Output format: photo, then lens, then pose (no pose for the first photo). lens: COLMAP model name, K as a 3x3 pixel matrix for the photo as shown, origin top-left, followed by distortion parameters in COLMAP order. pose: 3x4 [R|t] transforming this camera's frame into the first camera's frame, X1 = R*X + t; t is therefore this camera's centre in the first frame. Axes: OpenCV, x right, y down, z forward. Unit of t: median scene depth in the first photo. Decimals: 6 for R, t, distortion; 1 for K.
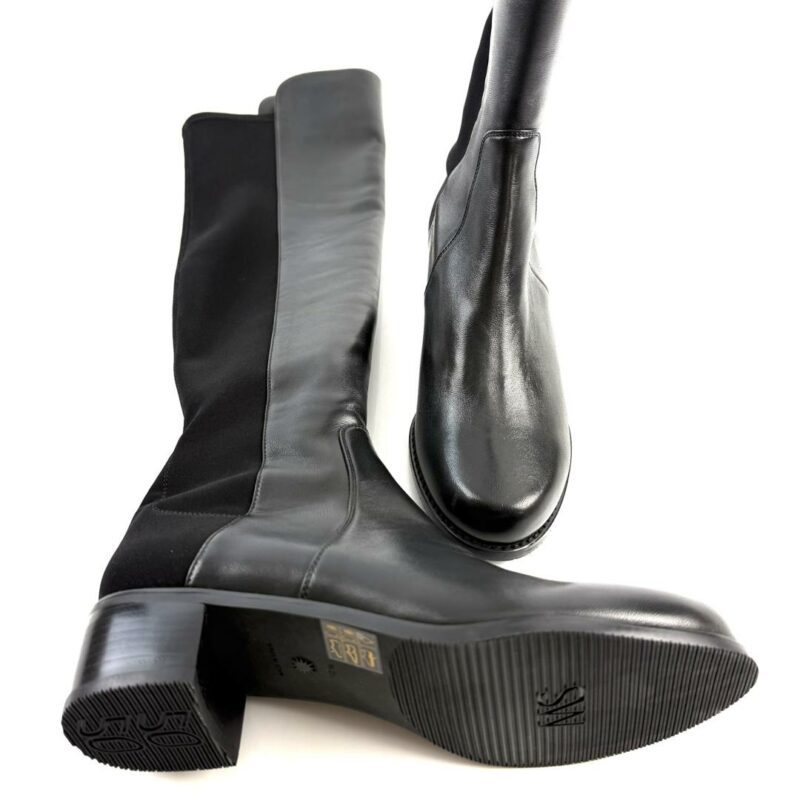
lens RADIAL K [[764.5, 0, 427.1], [0, 764.5, 380.5], [0, 0, 1]] dist [0.057993, -0.158758]
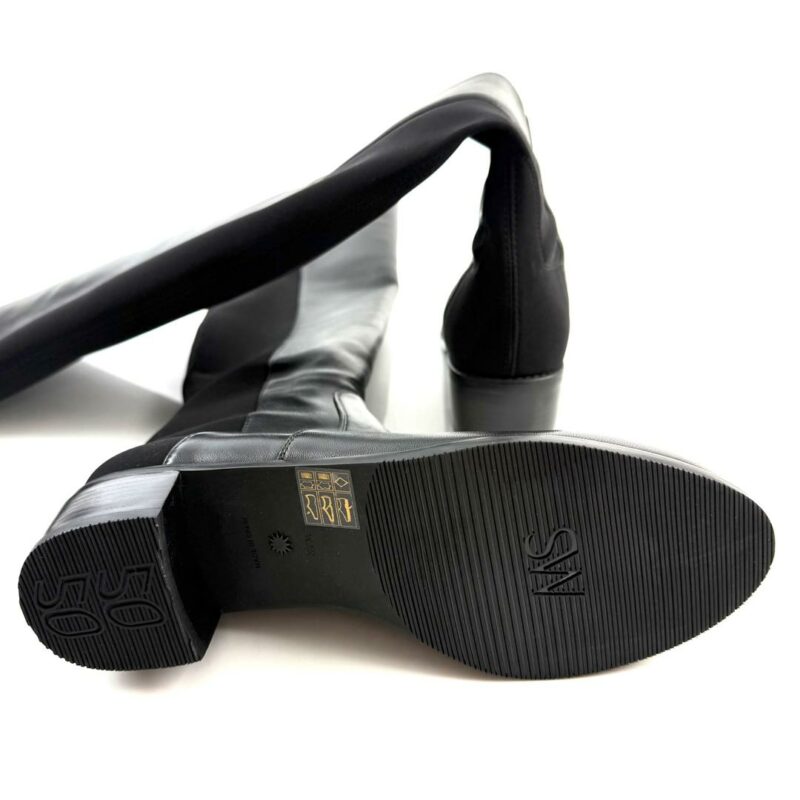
lens RADIAL K [[764.5, 0, 427.6], [0, 764.5, 360.6], [0, 0, 1]] dist [0.057993, -0.158758]
pose [[0.998148, -0.039493, -0.046264, 0.075460], [0.023824, 0.953625, -0.300054, 0.463474], [0.055968, 0.298397, 0.952800, 0.048925]]
